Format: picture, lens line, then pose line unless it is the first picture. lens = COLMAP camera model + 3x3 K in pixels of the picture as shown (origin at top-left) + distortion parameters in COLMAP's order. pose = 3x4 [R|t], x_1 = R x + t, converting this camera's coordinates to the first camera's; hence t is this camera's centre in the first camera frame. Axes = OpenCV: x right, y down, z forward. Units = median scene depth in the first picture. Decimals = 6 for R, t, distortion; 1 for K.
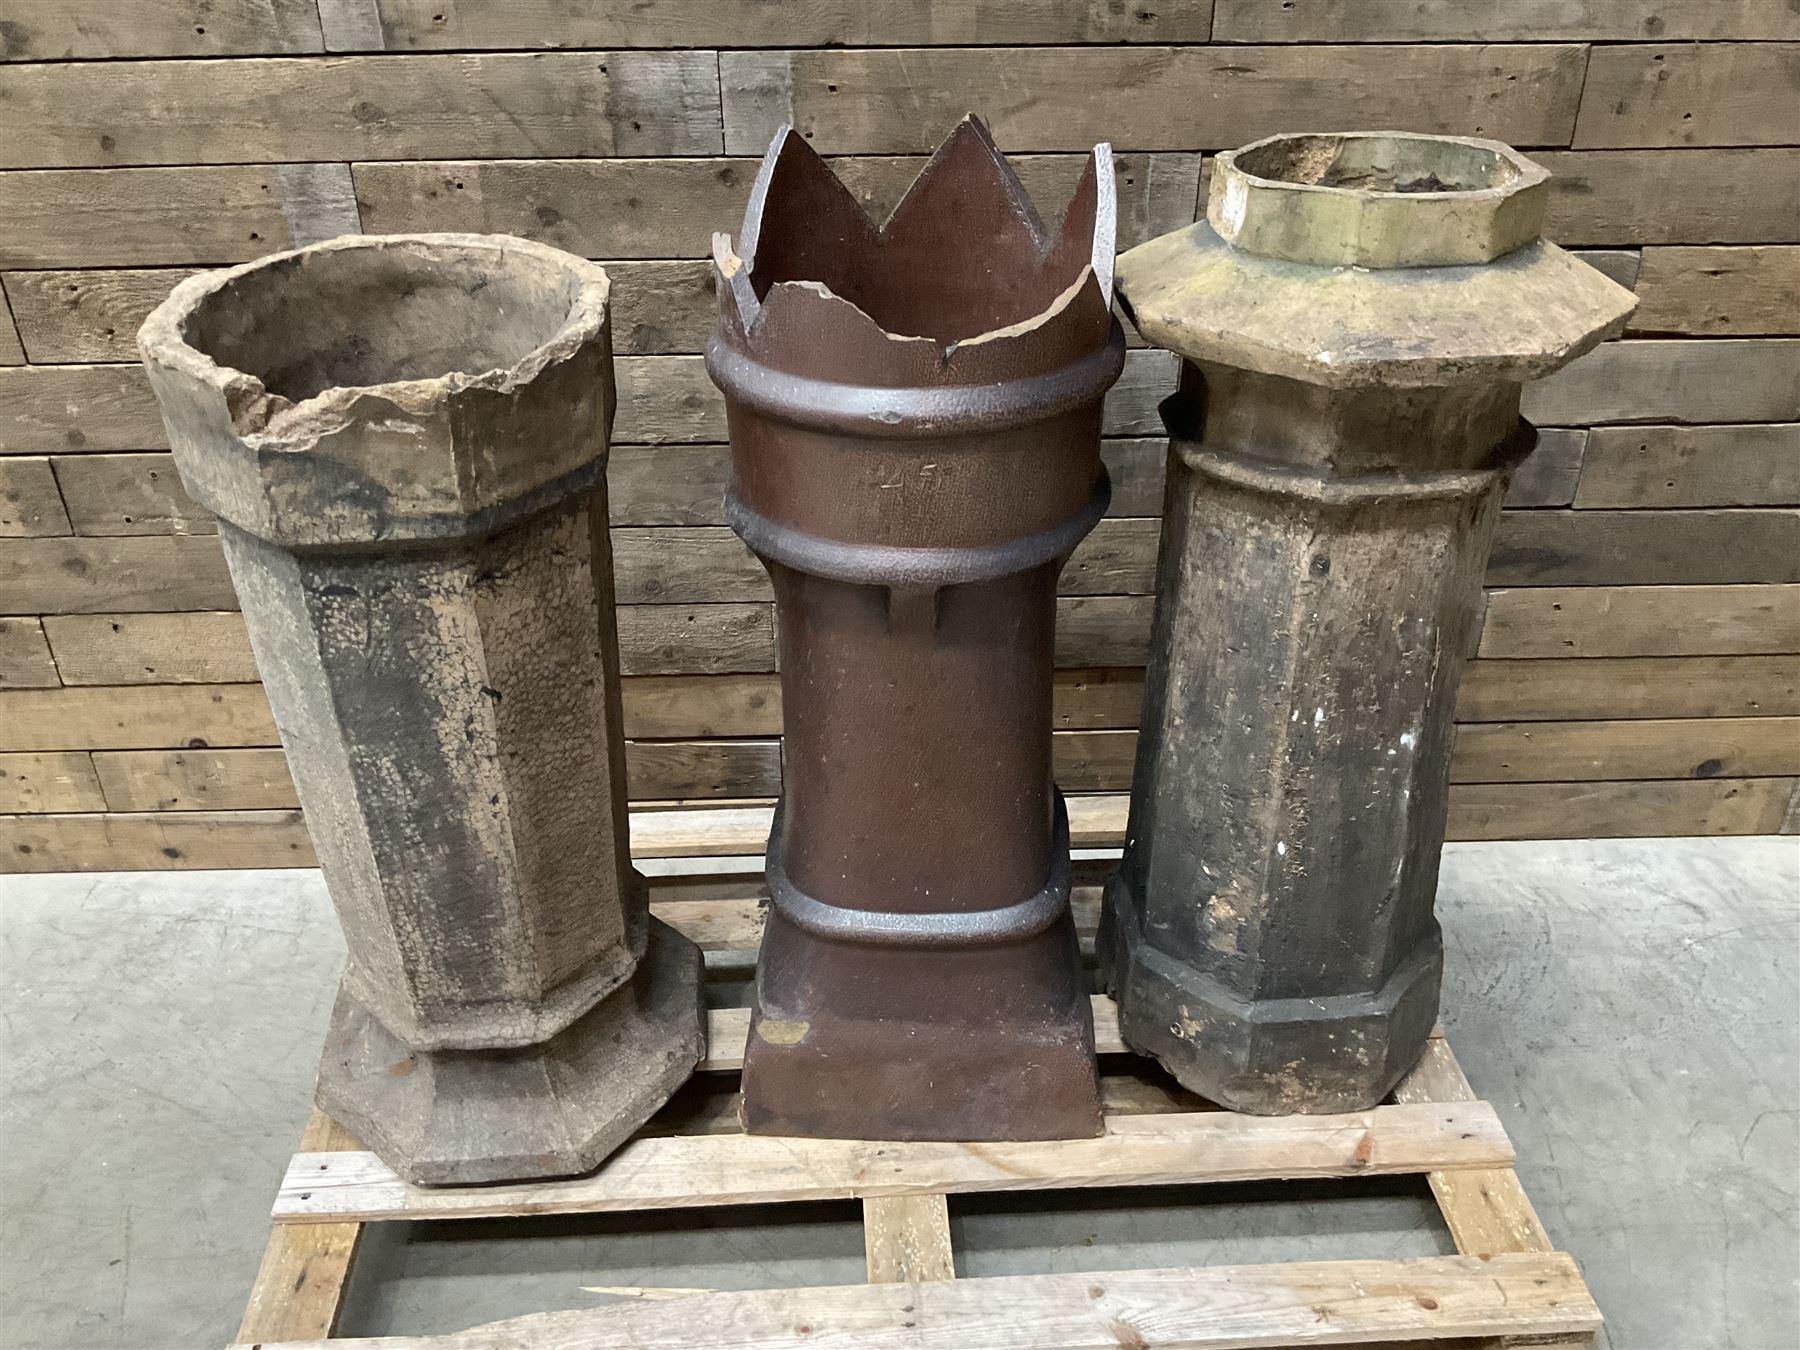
lens RADIAL K [[1497.7, 0, 906.3], [0, 1497.7, 679.0], [0, 0, 1]] dist [0.055070, -0.087811]
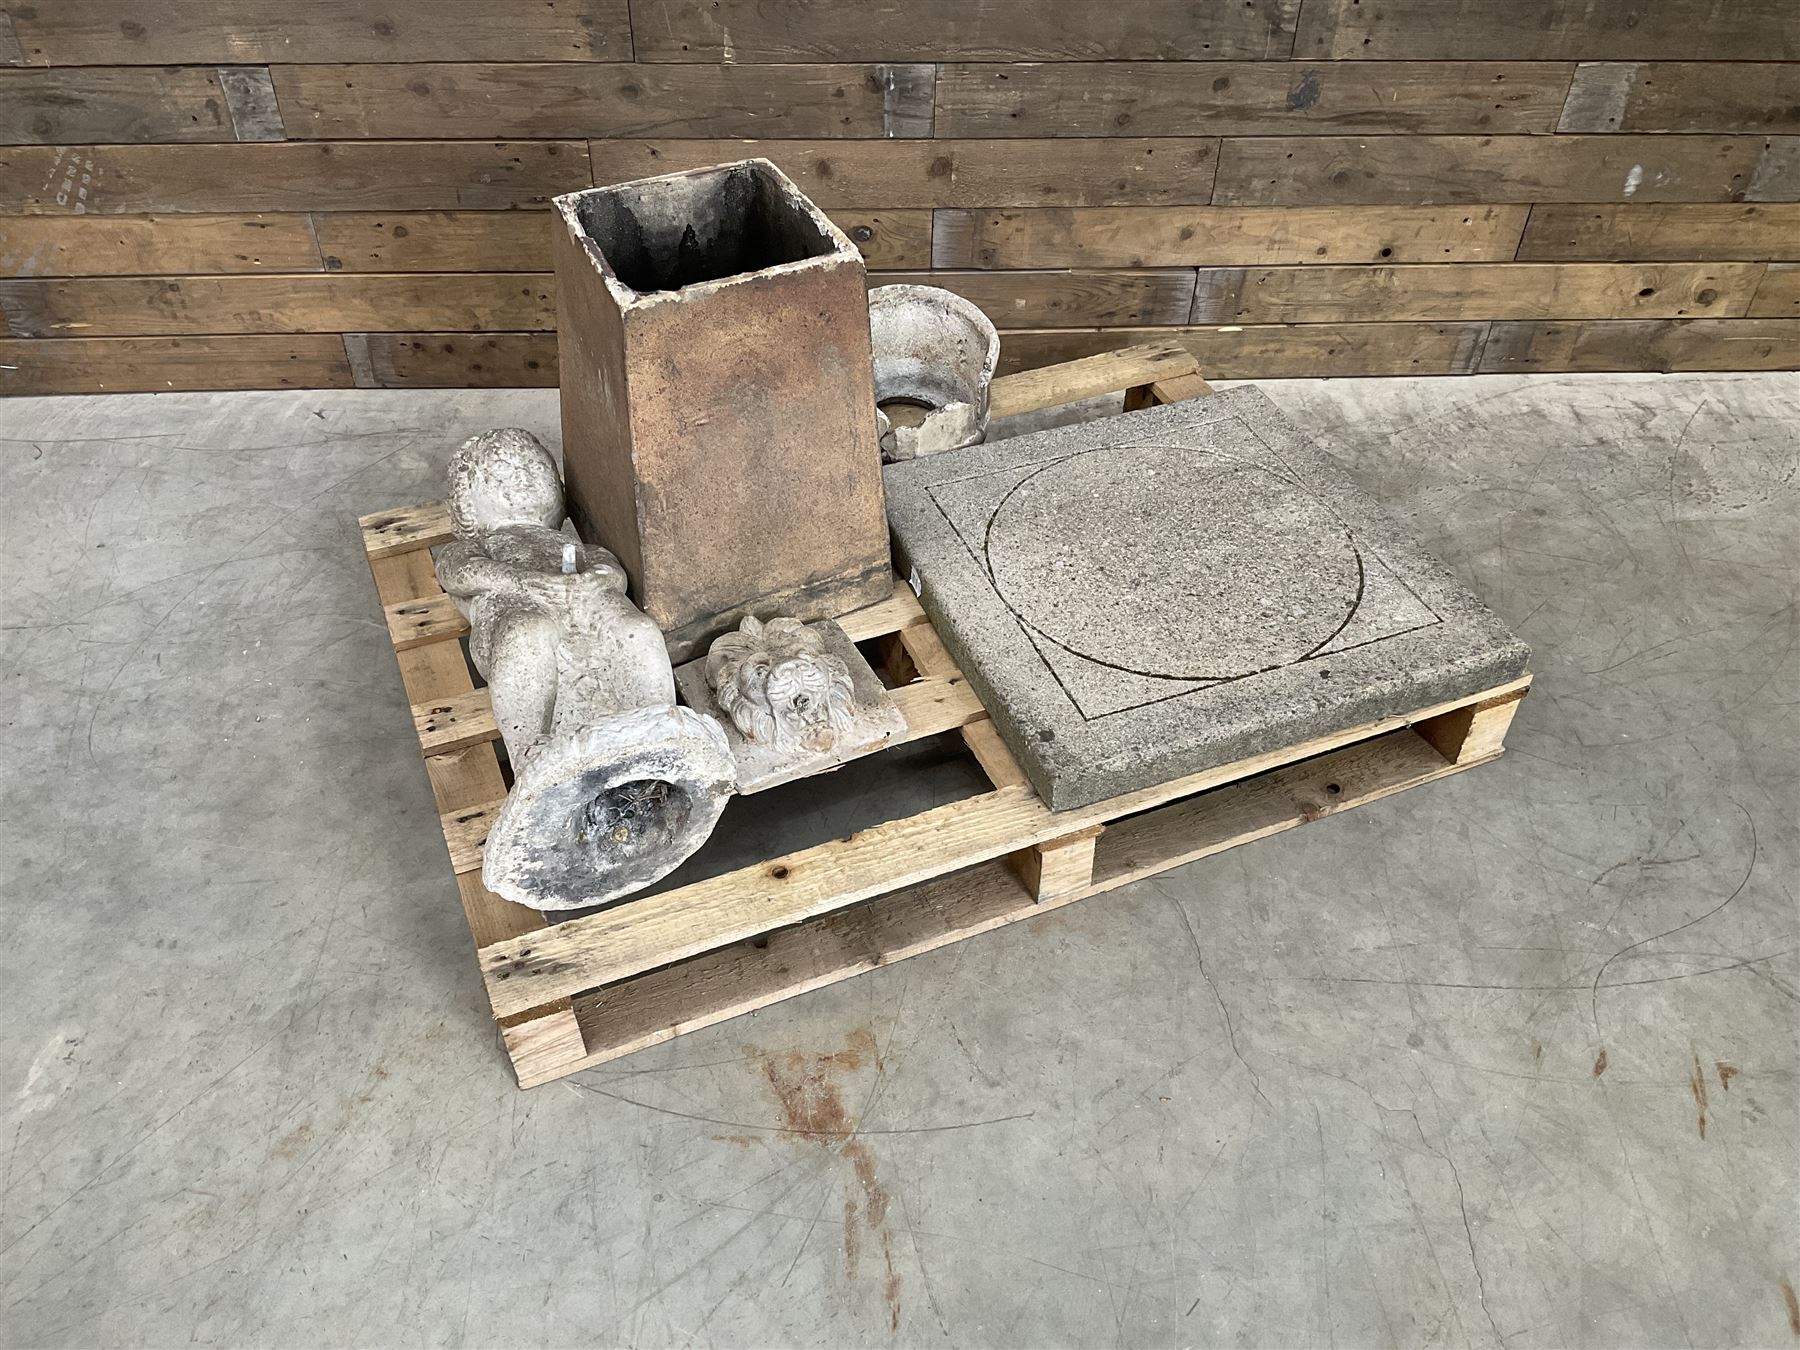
lens RADIAL K [[1497.7, 0, 901.3], [0, 1497.7, 694.8], [0, 0, 1]] dist [0.055070, -0.087811]
pose [[0.999322, 0.001095, 0.036791, -0.506526], [-0.009163, 0.975493, 0.219842, 0.152187], [-0.035648, -0.220030, 0.974842, -0.279986]]
